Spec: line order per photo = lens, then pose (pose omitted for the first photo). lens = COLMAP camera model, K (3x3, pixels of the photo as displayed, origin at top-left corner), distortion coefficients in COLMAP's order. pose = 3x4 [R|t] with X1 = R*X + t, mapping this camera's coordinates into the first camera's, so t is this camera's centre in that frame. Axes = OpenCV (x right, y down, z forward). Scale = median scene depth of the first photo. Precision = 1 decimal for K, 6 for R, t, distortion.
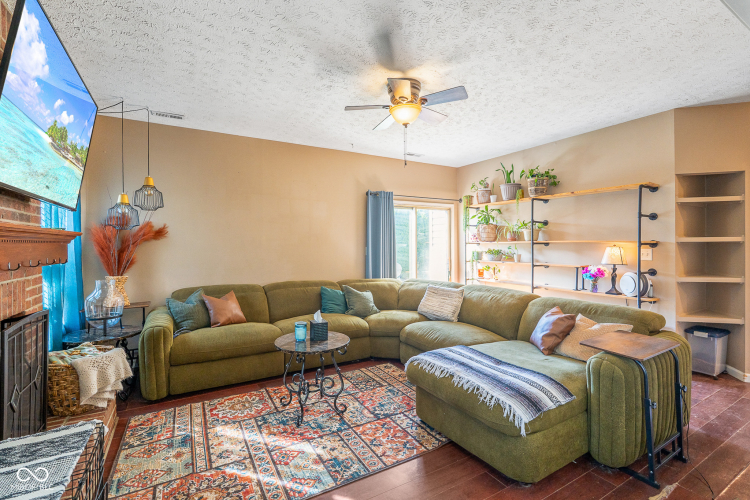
lens RADIAL K [[355.5, 0, 372.8], [0, 355.5, 249.4], [0, 0, 1]] dist [0.018100, 0.000099]
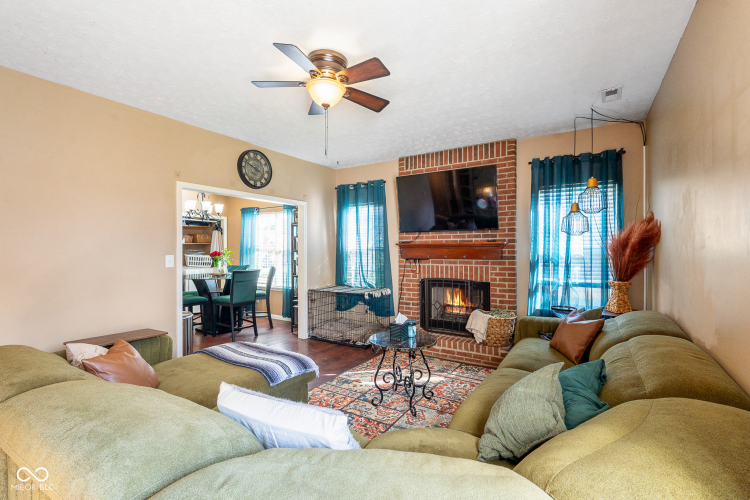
lens RADIAL K [[355.5, 0, 374.5], [0, 355.5, 251.3], [0, 0, 1]] dist [0.018100, 0.000099]
pose [[-0.900022, 0.002264, -0.435839, 0.425306], [0.002390, 0.999997, 0.000260, -0.010696], [0.435839, -0.000807, -0.900024, 2.165726]]
